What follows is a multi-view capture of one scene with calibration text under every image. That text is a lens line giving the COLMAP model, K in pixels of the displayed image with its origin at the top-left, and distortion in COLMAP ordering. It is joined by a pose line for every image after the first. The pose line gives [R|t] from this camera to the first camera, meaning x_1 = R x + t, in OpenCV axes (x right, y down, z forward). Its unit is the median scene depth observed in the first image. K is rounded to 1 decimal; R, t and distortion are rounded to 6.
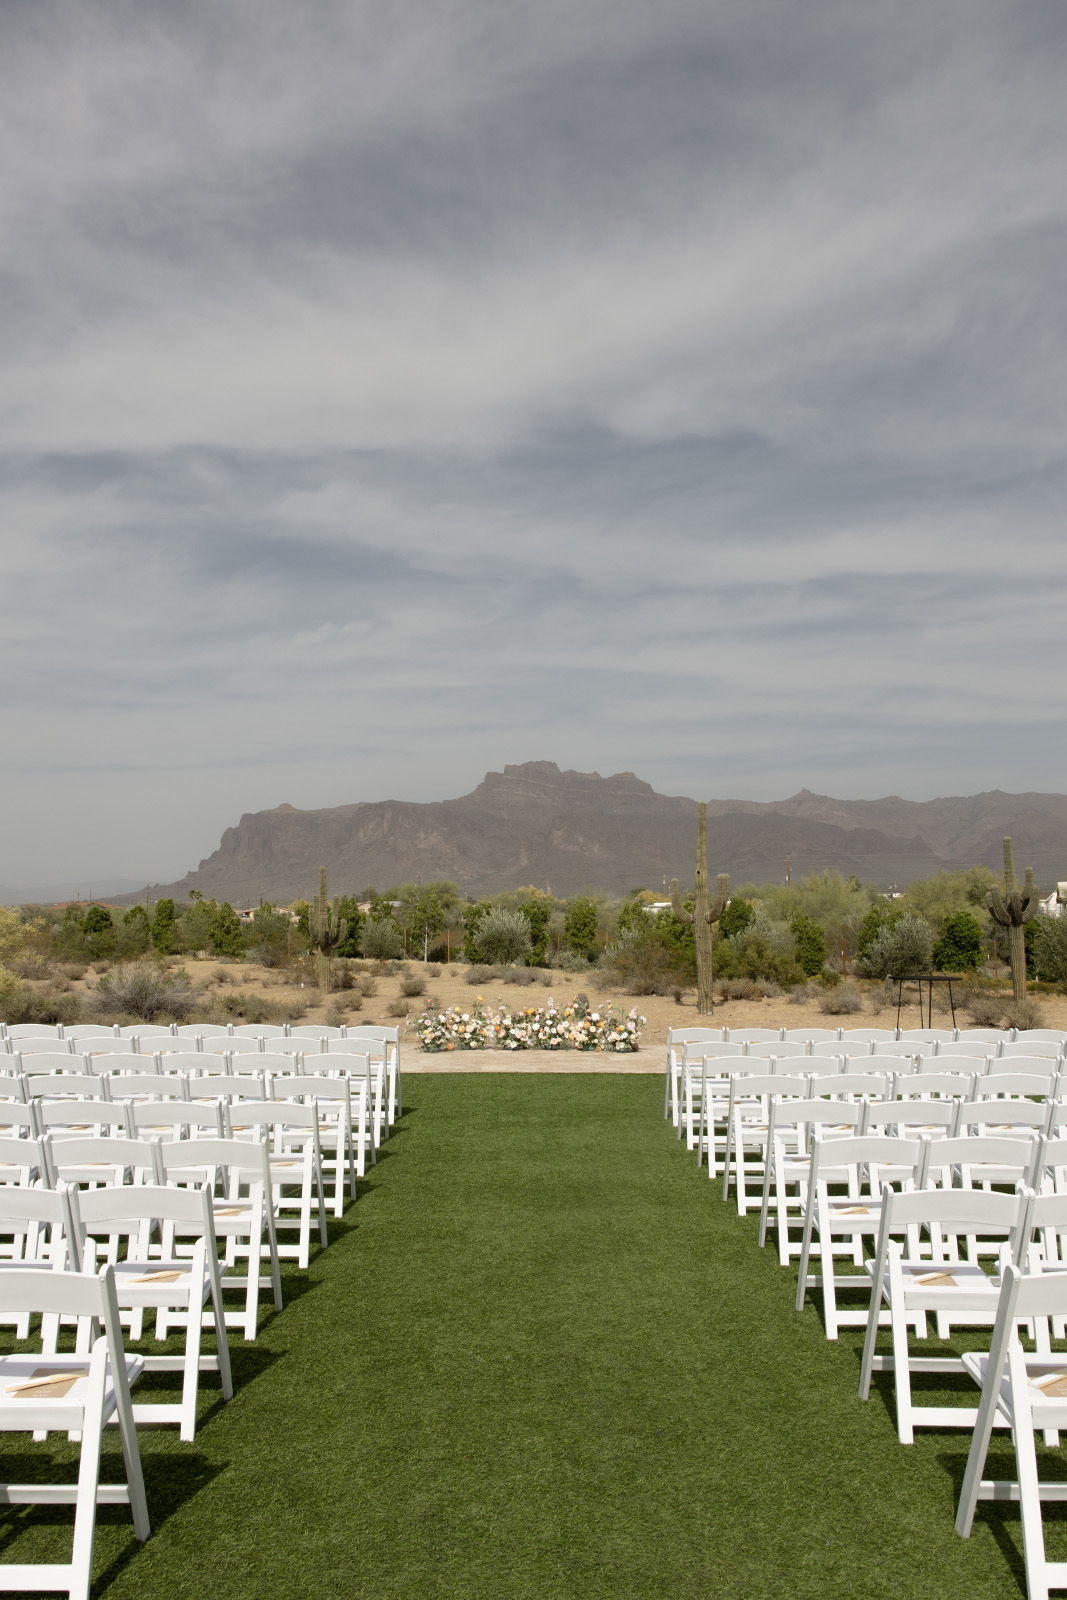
lens RADIAL K [[5611.7, 0, 533.5], [0, 5611.7, 800.0], [0, 0, 1]] dist [-0.053081, -0.554270]
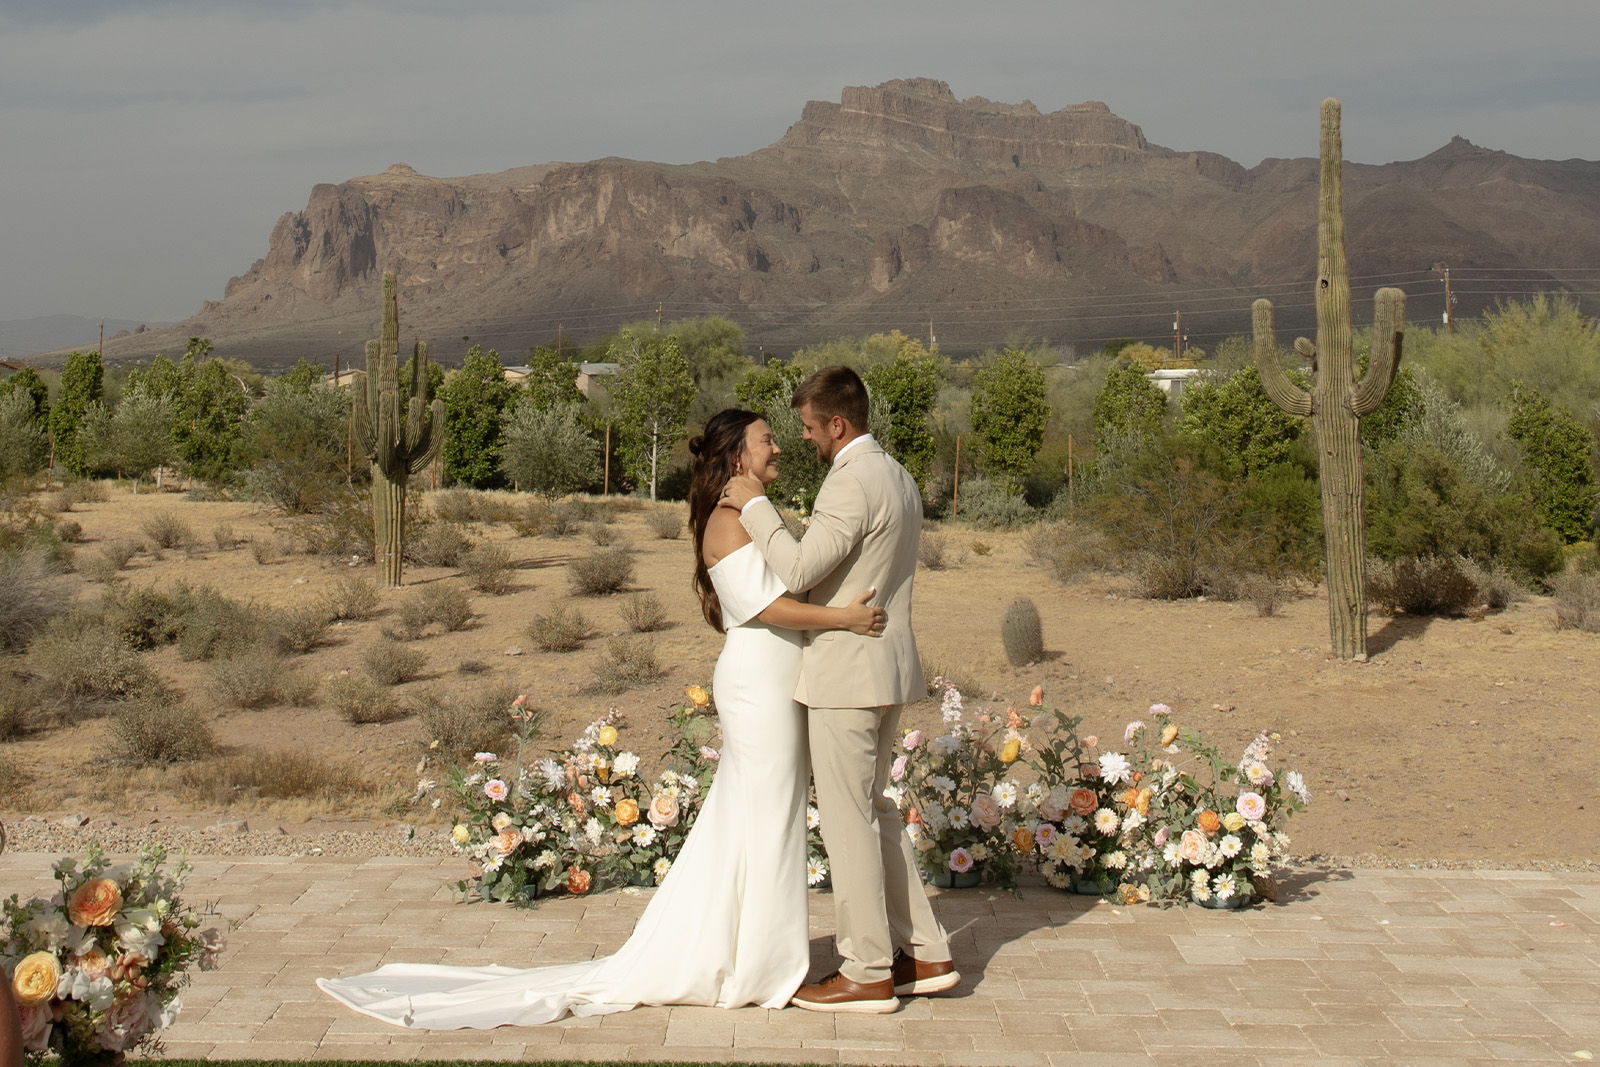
lens RADIAL K [[5611.7, 0, 800.0], [0, 5611.7, 533.5], [0, 0, 1]] dist [-0.053081, -0.554270]
pose [[0.999814, 0.005863, -0.018356, 0.000365], [-0.005000, 0.998897, 0.046681, 0.010955], [0.018609, -0.046580, 0.998741, 0.559716]]
